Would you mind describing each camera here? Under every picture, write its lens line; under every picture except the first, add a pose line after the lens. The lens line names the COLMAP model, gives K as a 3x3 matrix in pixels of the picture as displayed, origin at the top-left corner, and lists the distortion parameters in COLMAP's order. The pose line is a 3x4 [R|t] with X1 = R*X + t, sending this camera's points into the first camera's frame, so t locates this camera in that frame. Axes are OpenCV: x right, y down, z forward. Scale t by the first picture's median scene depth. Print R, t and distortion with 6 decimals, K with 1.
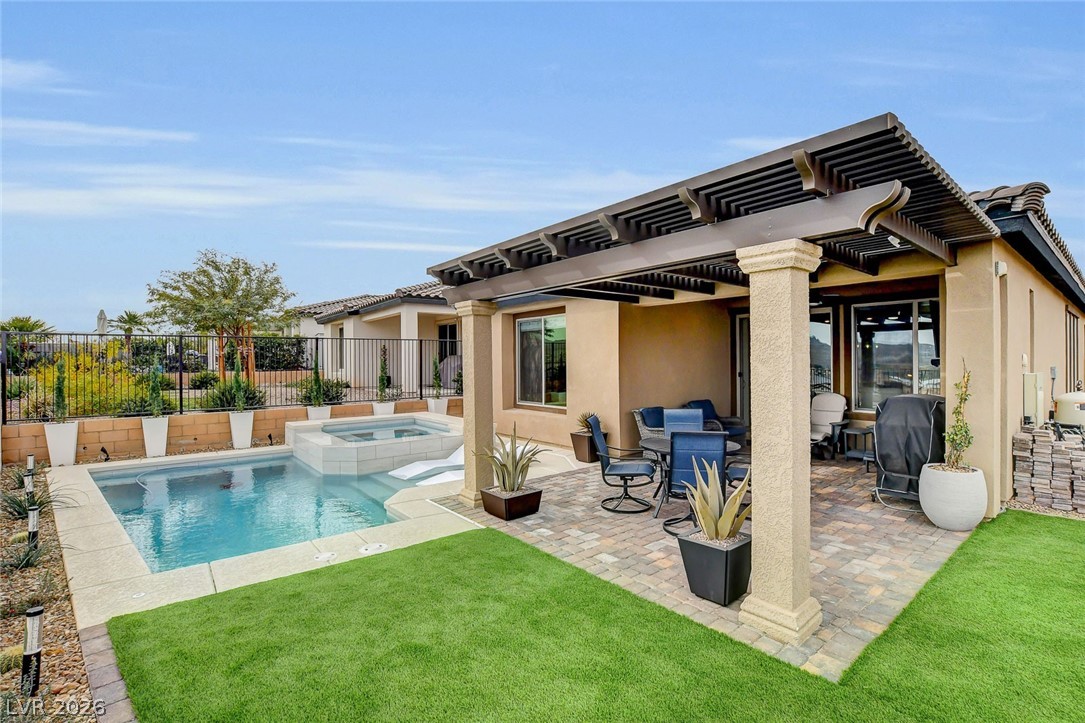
lens RADIAL K [[495.9, 0, 542.5], [0, 495.9, 361.5], [0, 0, 1]] dist [-0.030525, 0.001623]
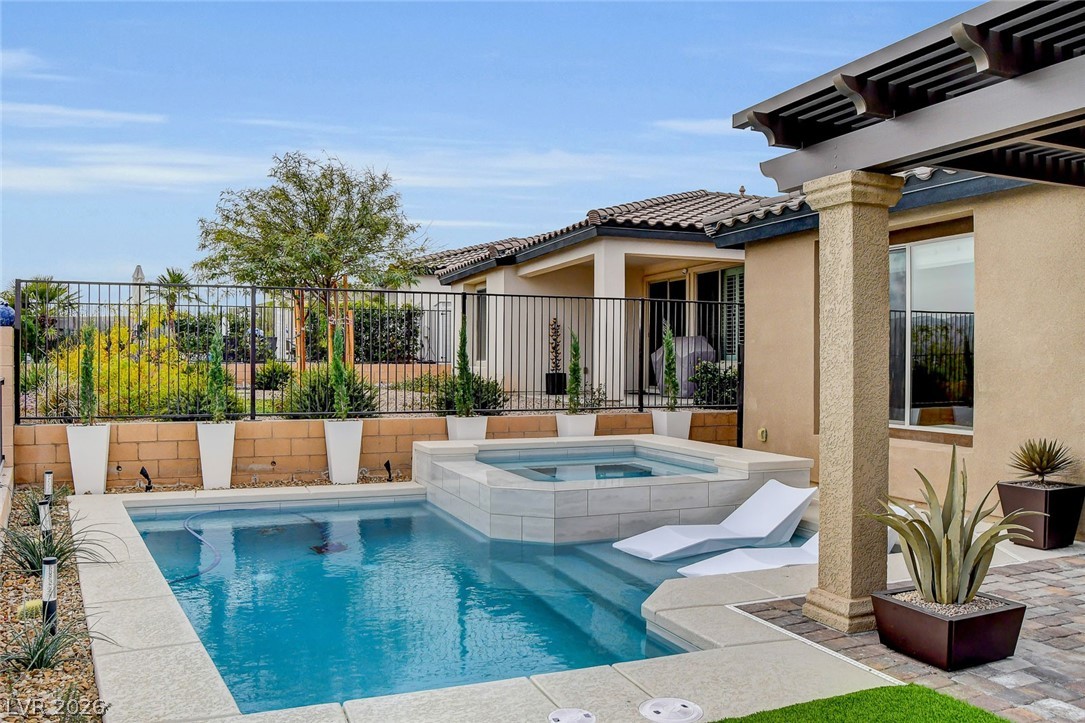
lens RADIAL K [[870.7, 0, 542.5], [0, 870.7, 361.5], [0, 0, 1]] dist [-0.077184, -0.007341]
pose [[0.957125, 0.014470, -0.289315, -0.104180], [-0.013867, 0.999895, 0.004134, 0.028244], [0.289344, 0.000055, 0.957225, 0.100795]]
